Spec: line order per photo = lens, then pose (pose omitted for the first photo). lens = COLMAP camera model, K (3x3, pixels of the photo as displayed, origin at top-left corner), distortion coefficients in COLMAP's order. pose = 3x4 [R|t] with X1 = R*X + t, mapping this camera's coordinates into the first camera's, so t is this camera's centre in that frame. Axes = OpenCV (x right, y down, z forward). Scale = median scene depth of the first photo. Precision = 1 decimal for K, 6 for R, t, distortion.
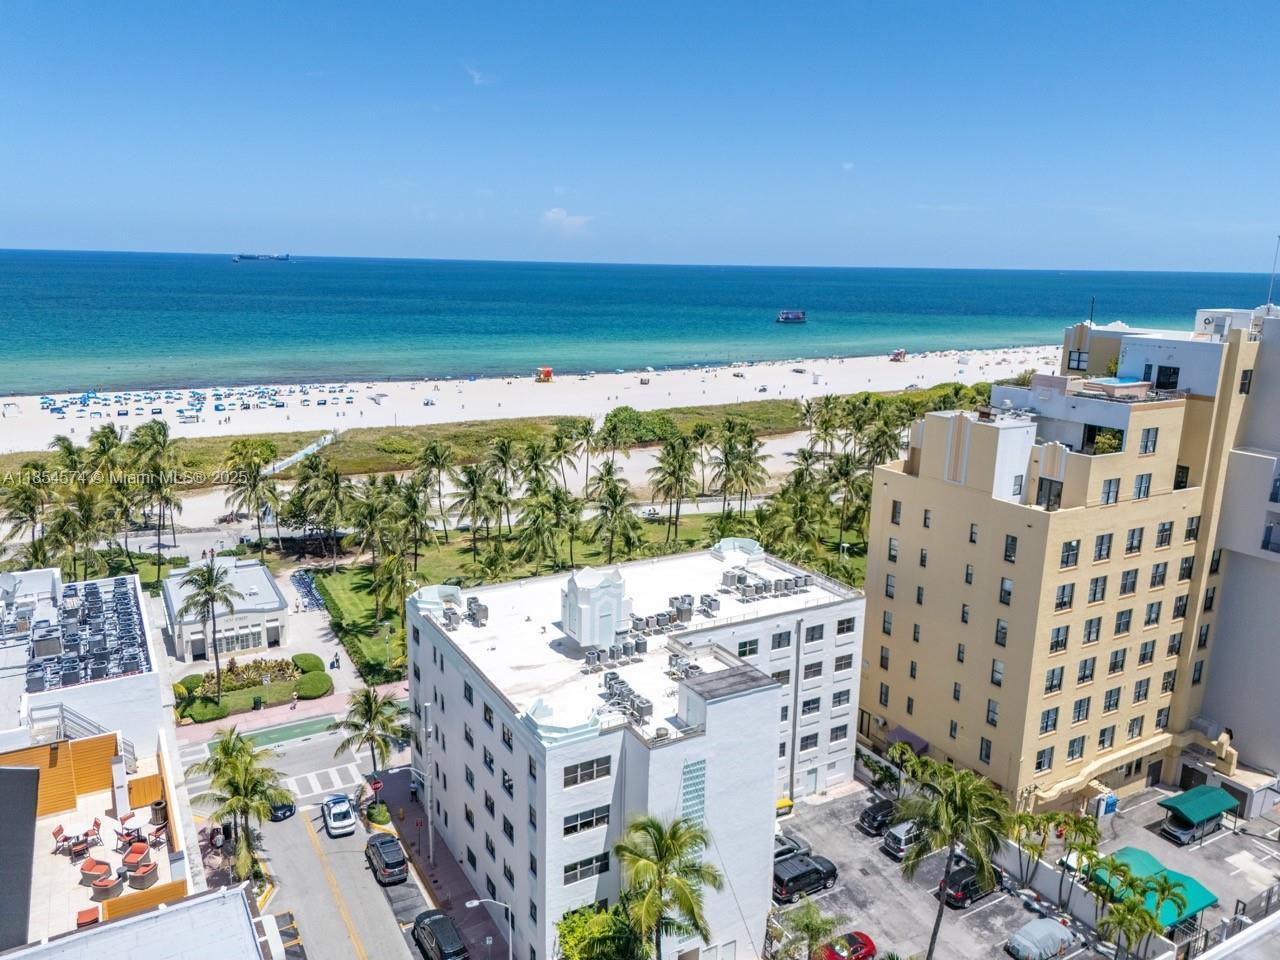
lens RADIAL K [[928.9, 0, 640.0], [0, 928.9, 480.0], [0, 0, 1]] dist [0.069556, -0.072193]
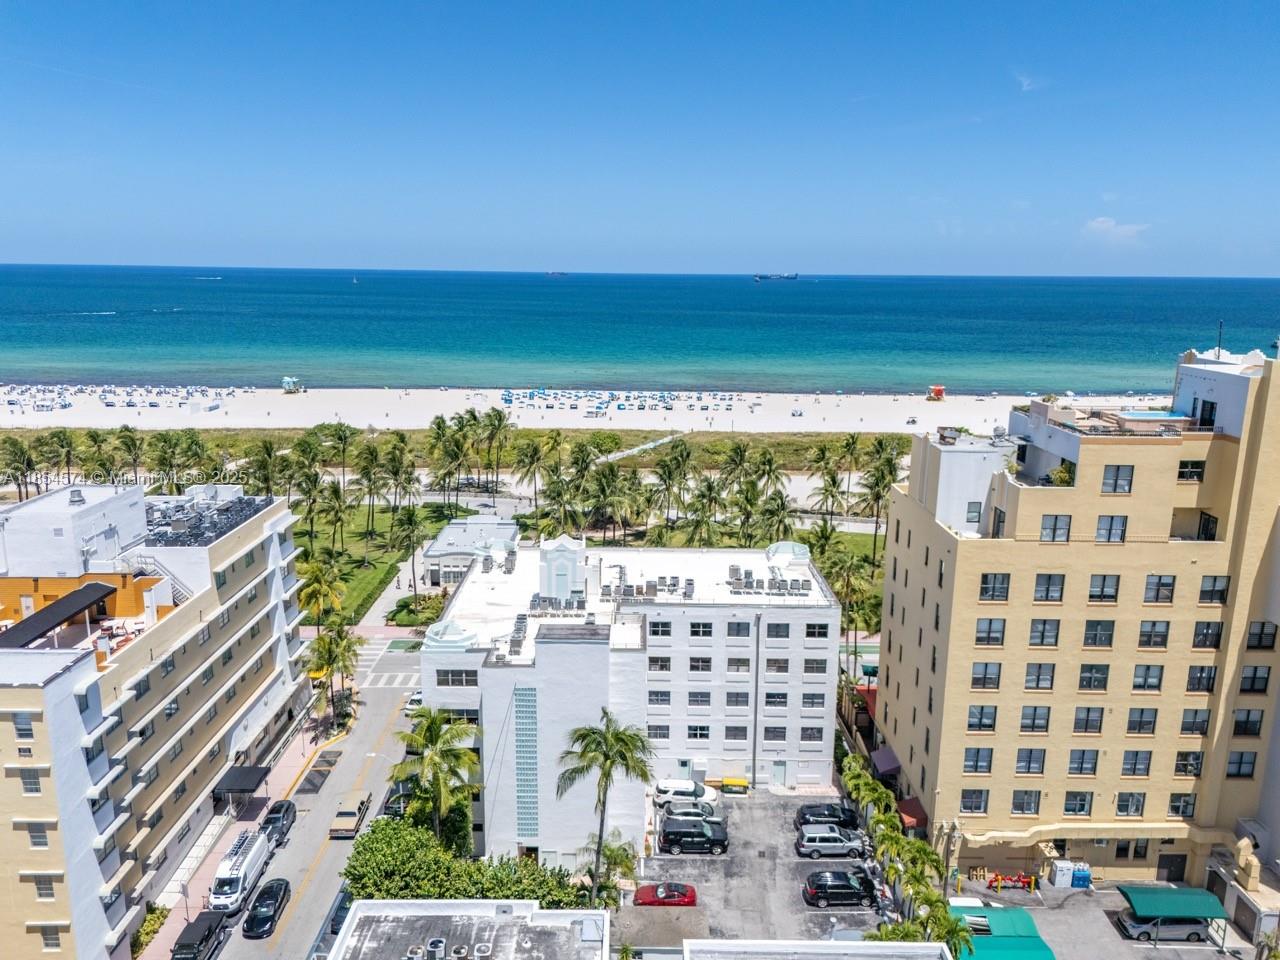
lens RADIAL K [[928.9, 0, 640.0], [0, 928.9, 480.0], [0, 0, 1]] dist [0.069556, -0.072193]
pose [[0.868104, 0.098497, -0.486511, 0.539408], [-0.106919, 0.994212, 0.010504, -0.000827], [0.484730, 0.042899, 0.873611, -0.013093]]
